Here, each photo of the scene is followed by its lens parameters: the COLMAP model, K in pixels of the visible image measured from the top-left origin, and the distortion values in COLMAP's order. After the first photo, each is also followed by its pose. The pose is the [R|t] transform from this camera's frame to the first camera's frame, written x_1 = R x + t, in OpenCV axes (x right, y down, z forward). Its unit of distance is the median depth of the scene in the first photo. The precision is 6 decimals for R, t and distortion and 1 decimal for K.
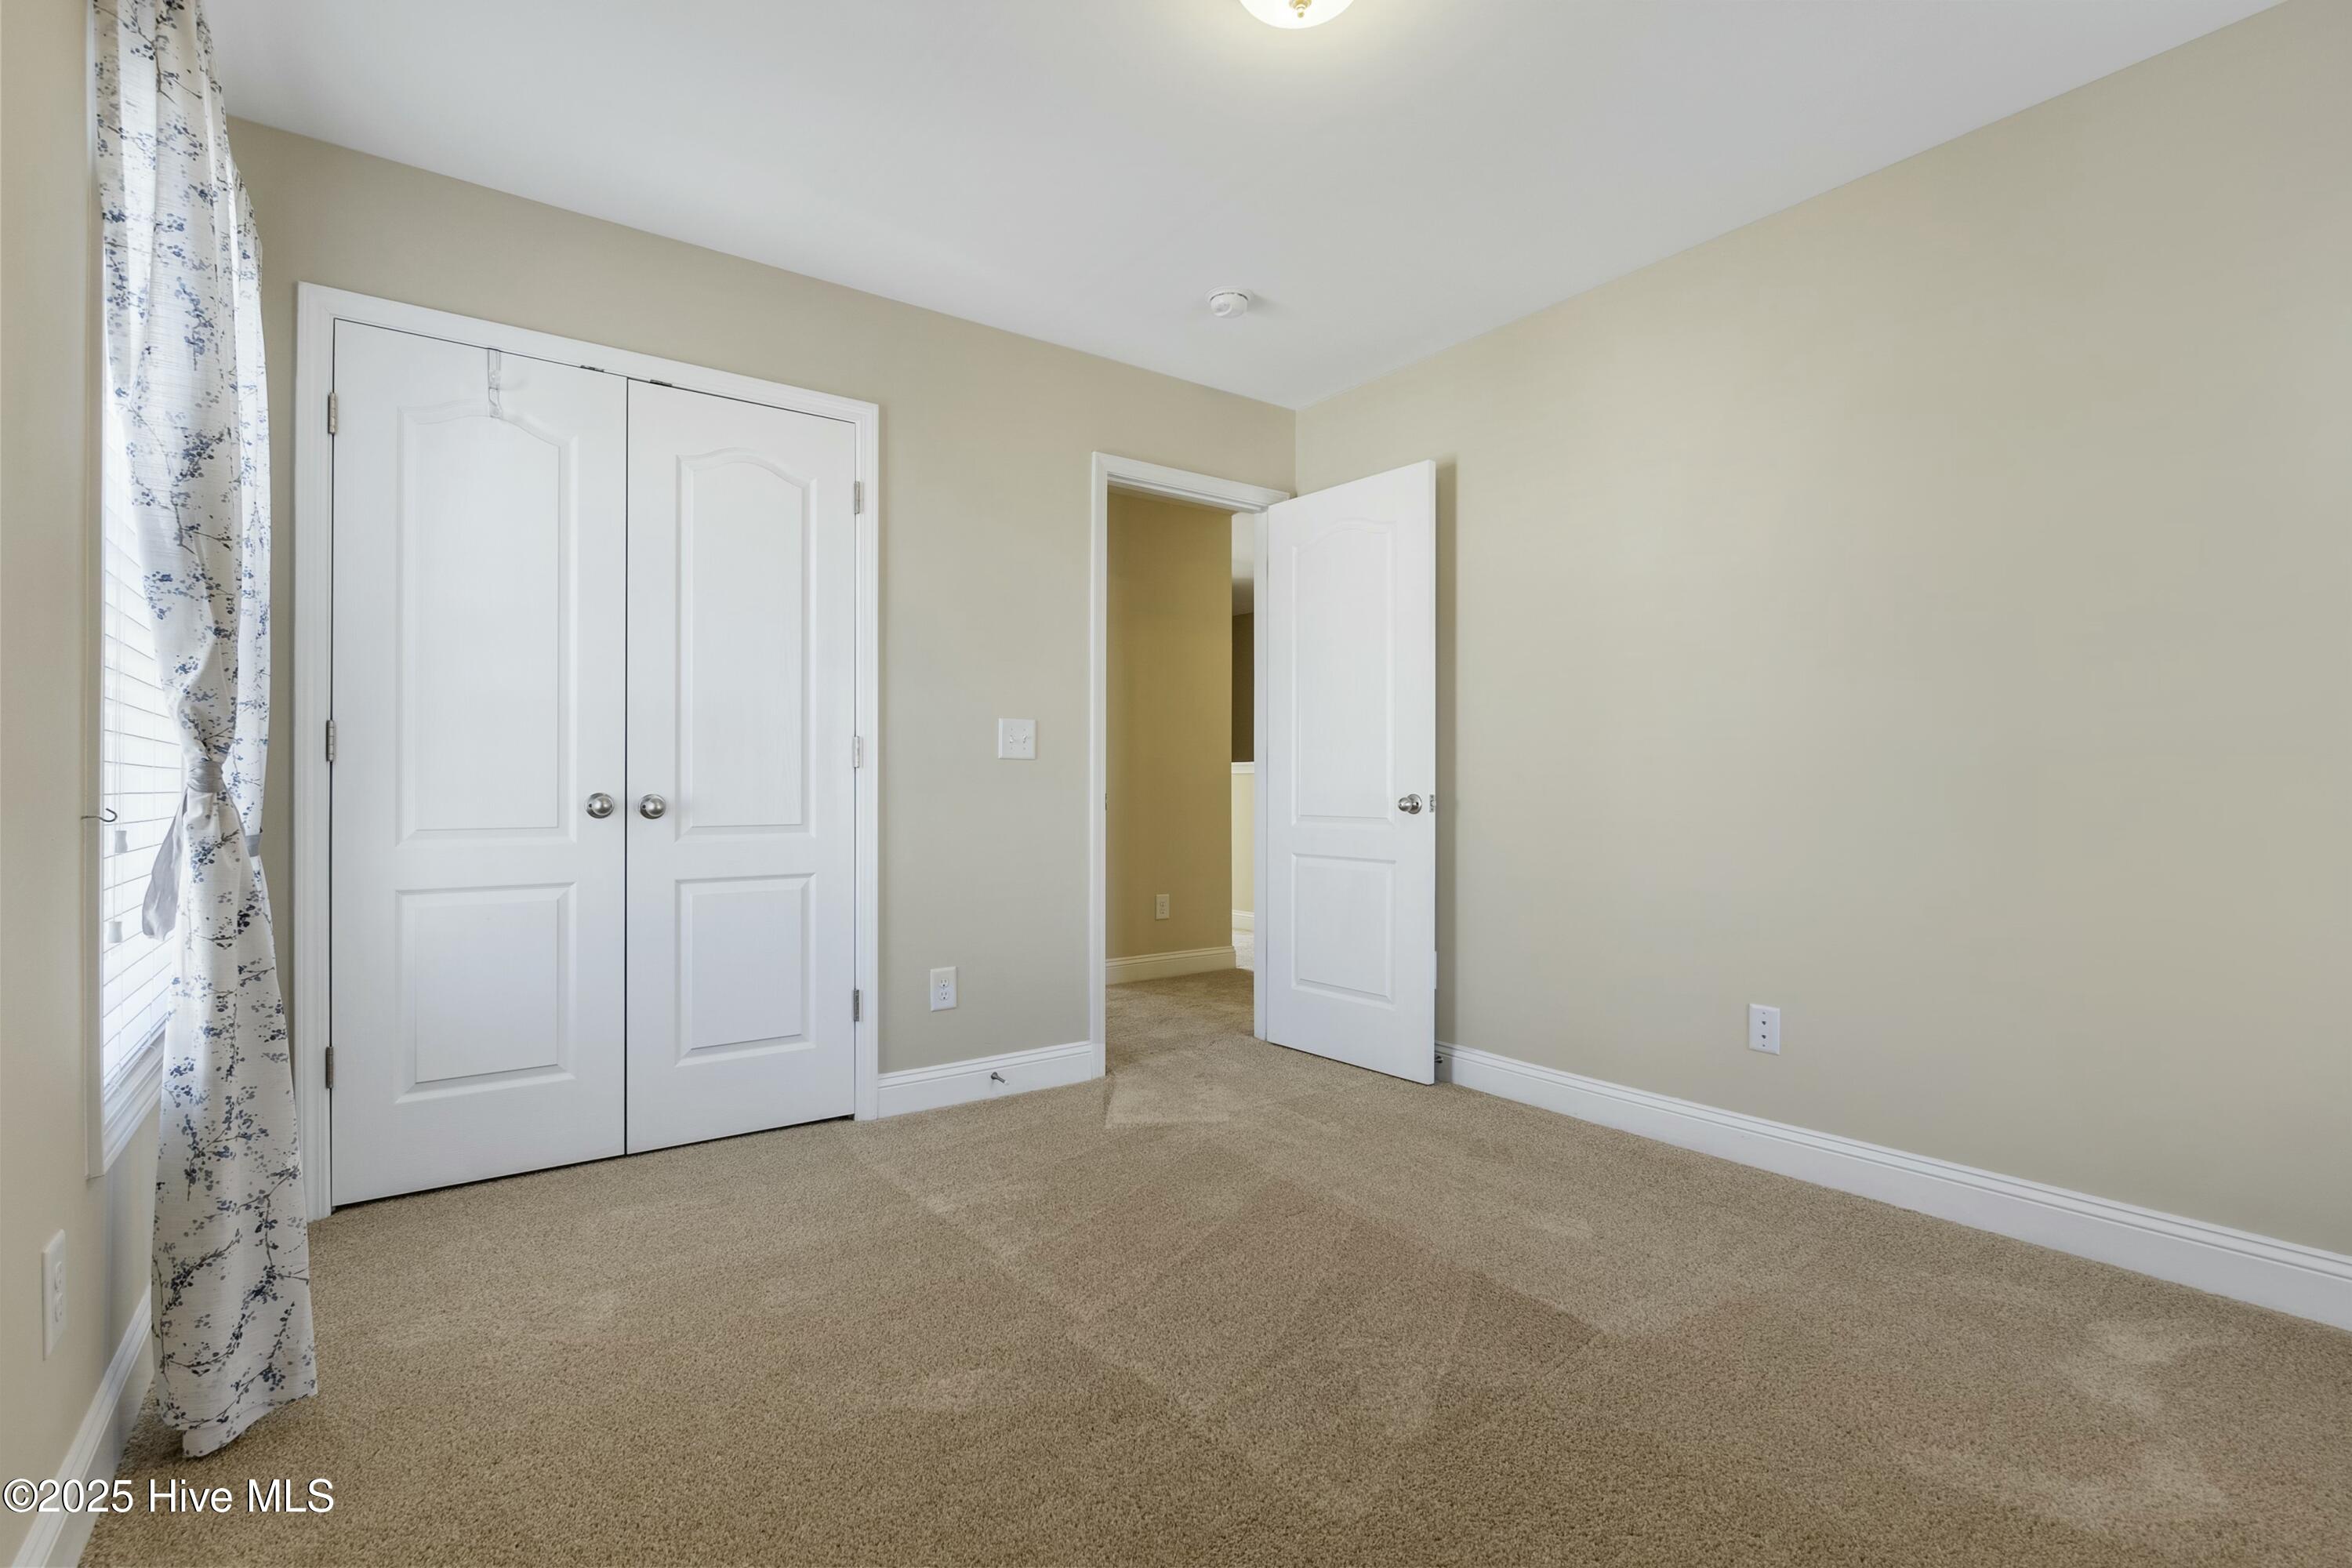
lens RADIAL K [[1085.0, 0, 1178.6], [0, 1085.0, 797.7], [0, 0, 1]] dist [-0.015510, 0.003087]
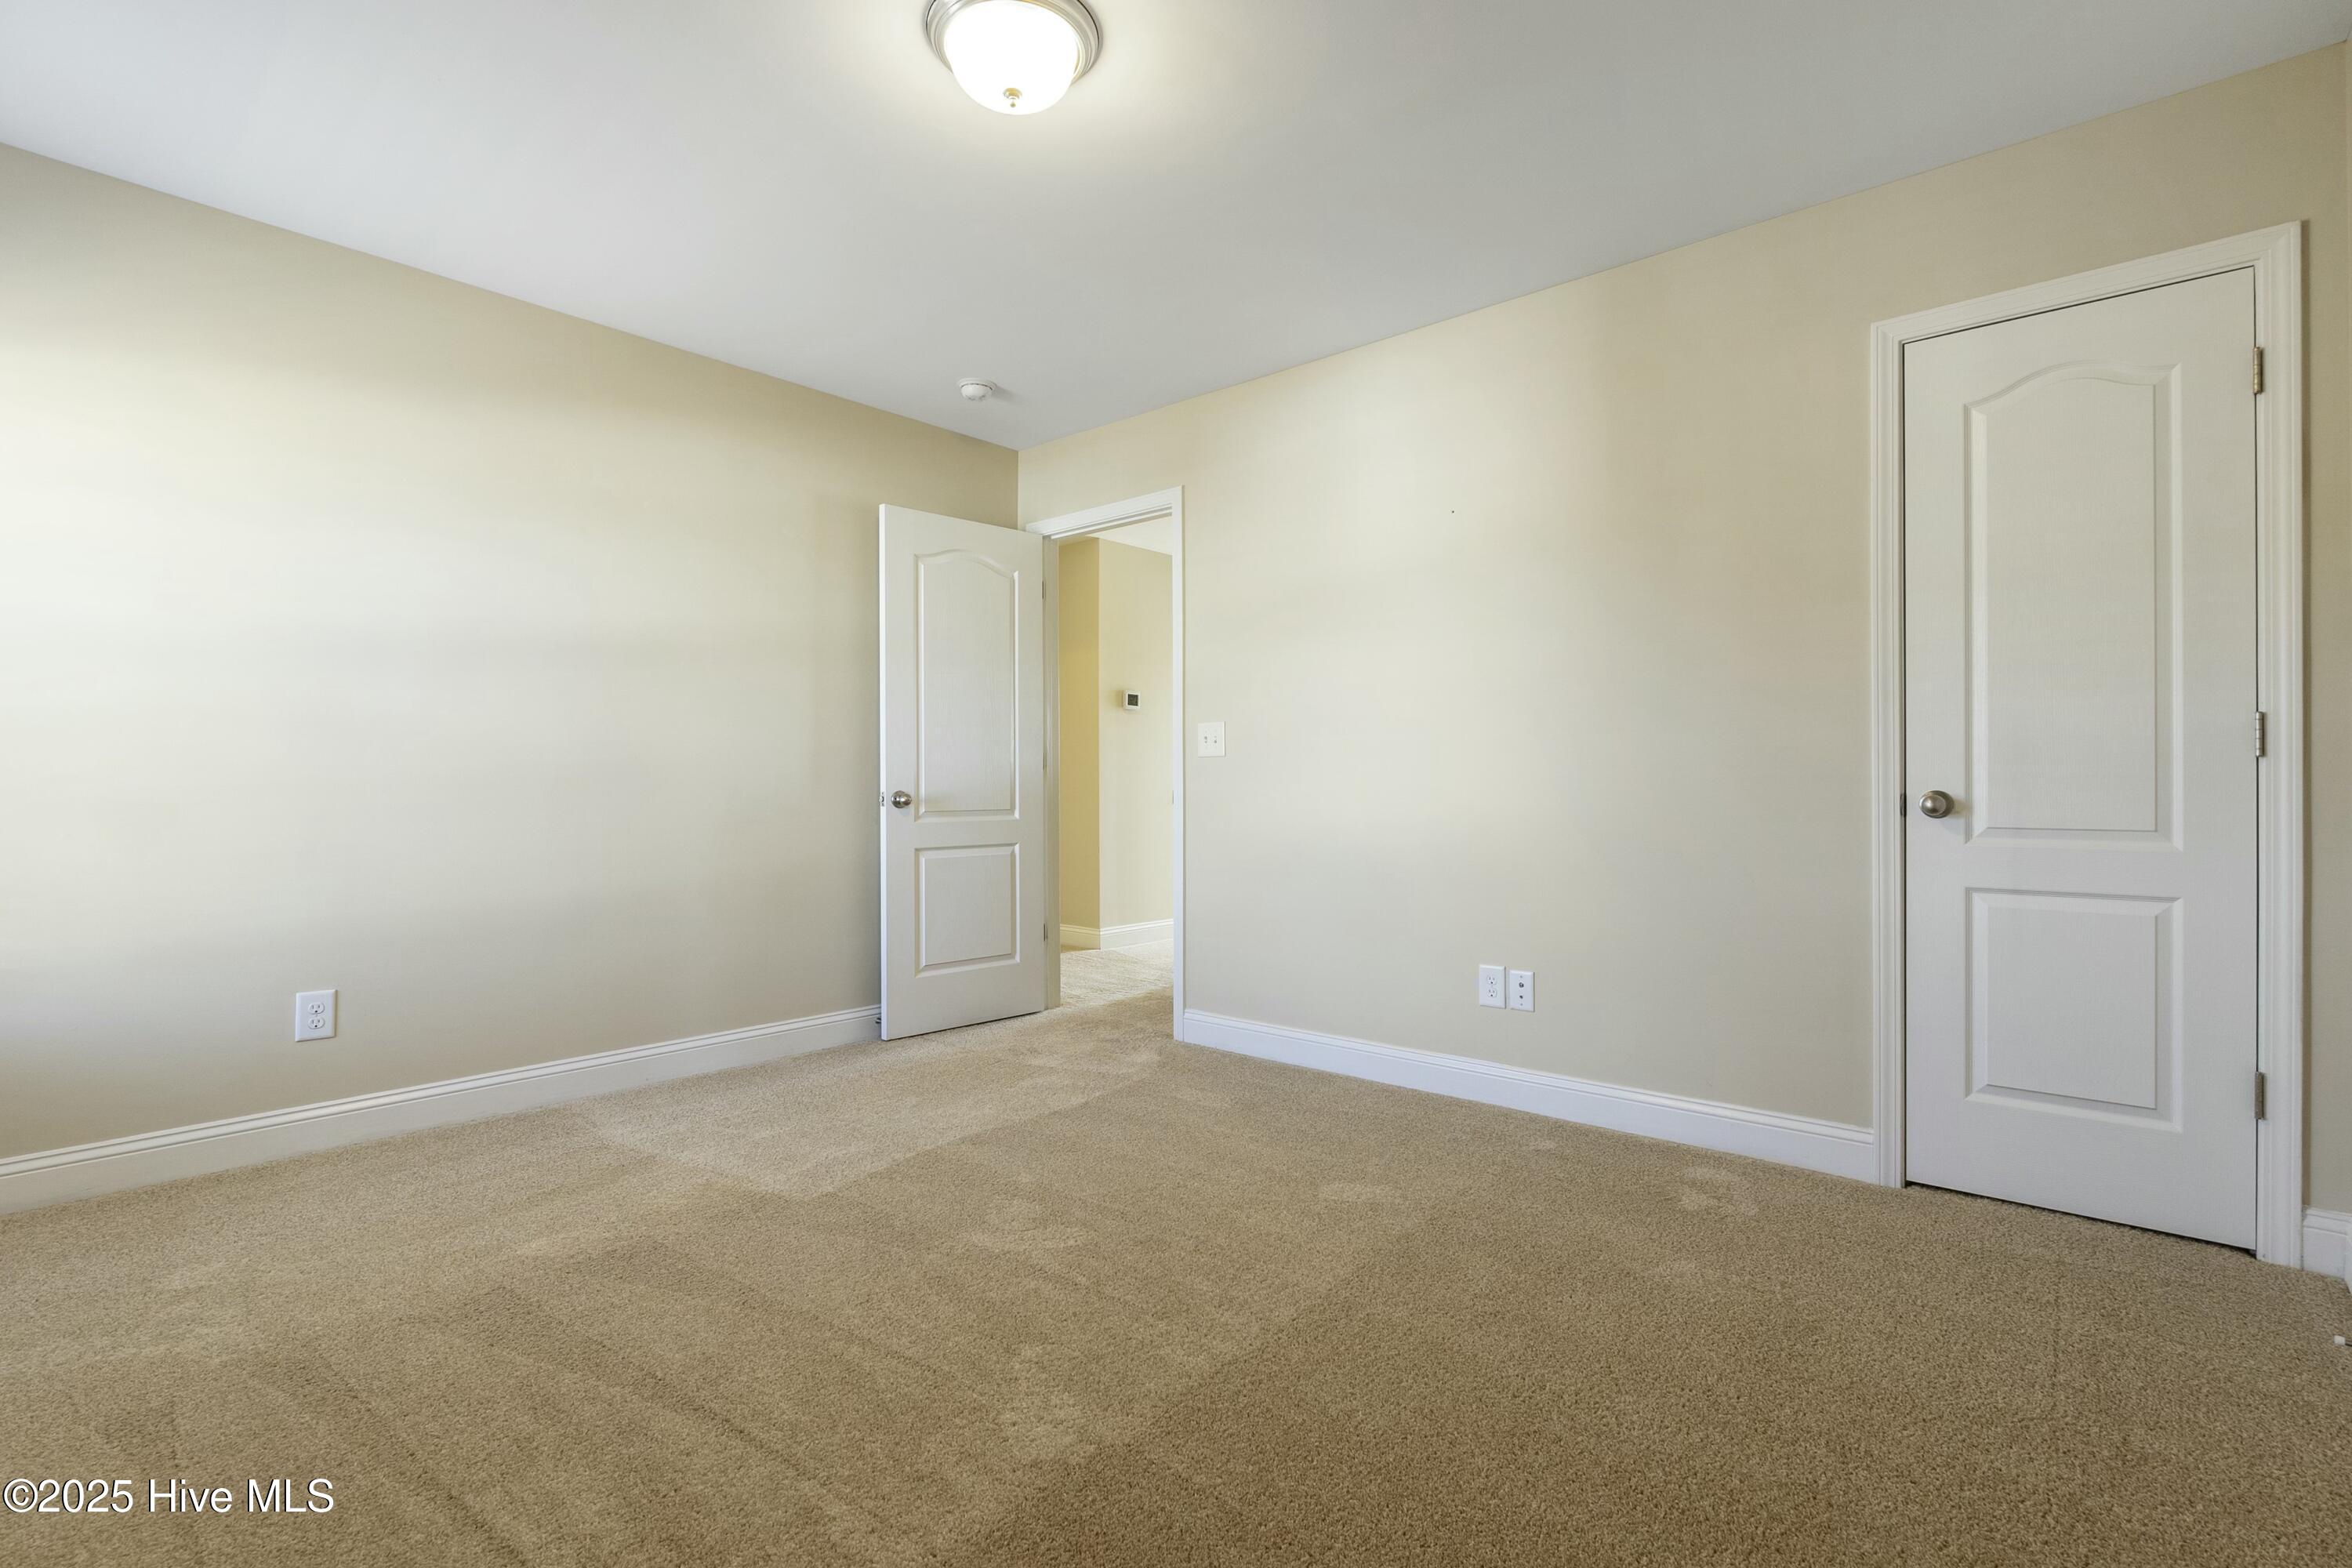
lens RADIAL K [[1085.0, 0, 1194.8], [0, 1085.0, 786.8], [0, 0, 1]] dist [-0.015510, 0.003087]
pose [[0.228878, -0.001837, -0.973453, 0.218382], [-0.006214, 0.999975, -0.003348, -0.000352], [0.973435, 0.006815, 0.228861, 0.172726]]
